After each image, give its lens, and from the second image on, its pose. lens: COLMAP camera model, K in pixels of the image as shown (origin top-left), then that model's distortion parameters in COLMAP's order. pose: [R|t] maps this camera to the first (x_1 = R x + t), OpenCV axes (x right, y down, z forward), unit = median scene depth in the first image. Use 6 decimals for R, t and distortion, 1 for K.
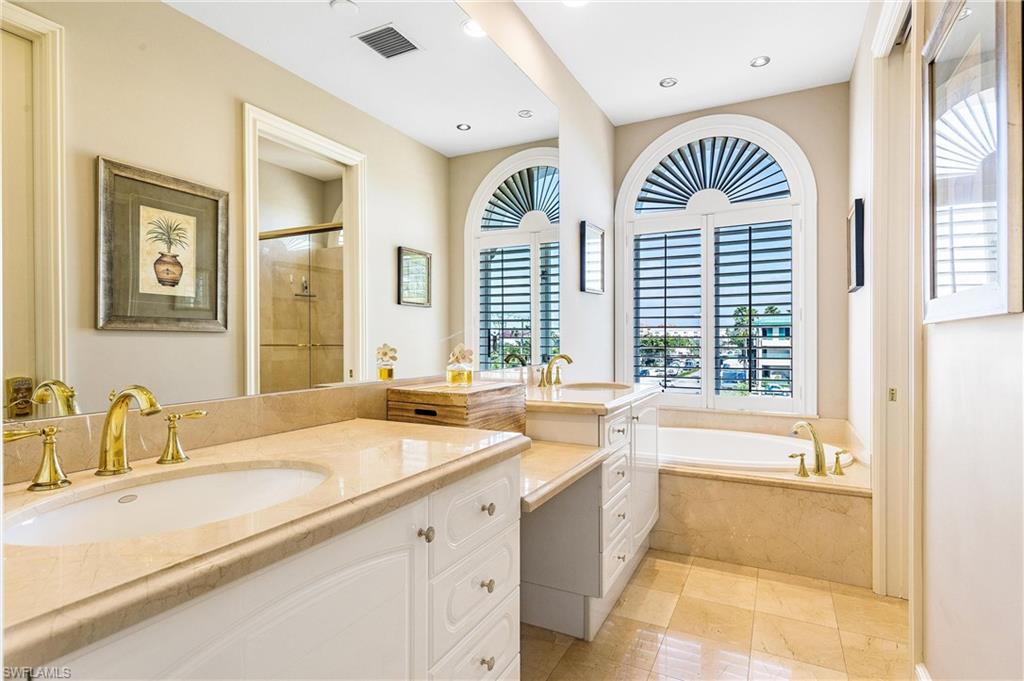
lens RADIAL K [[527.5, 0, 506.3], [0, 527.5, 335.5], [0, 0, 1]] dist [-0.002382, -0.001079]
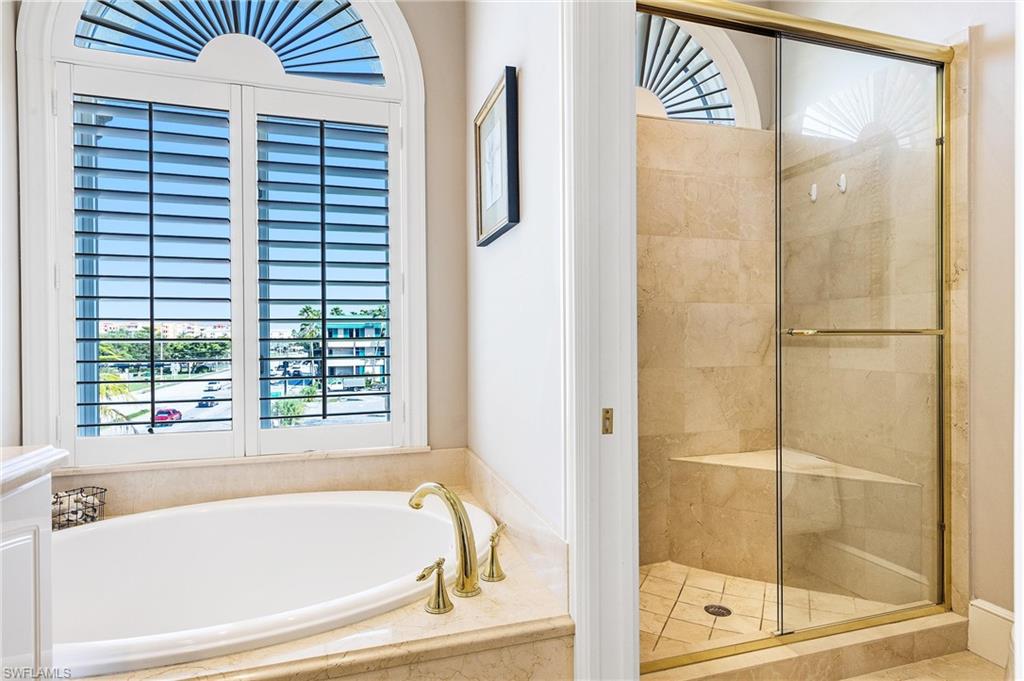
lens RADIAL K [[527.5, 0, 505.5], [0, 527.5, 336.8], [0, 0, 1]] dist [-0.002382, -0.001079]
pose [[0.712597, -0.008580, 0.701522, 0.207549], [0.009476, 0.999952, 0.002604, 0.020407], [-0.701510, 0.004792, 0.712644, 0.465648]]
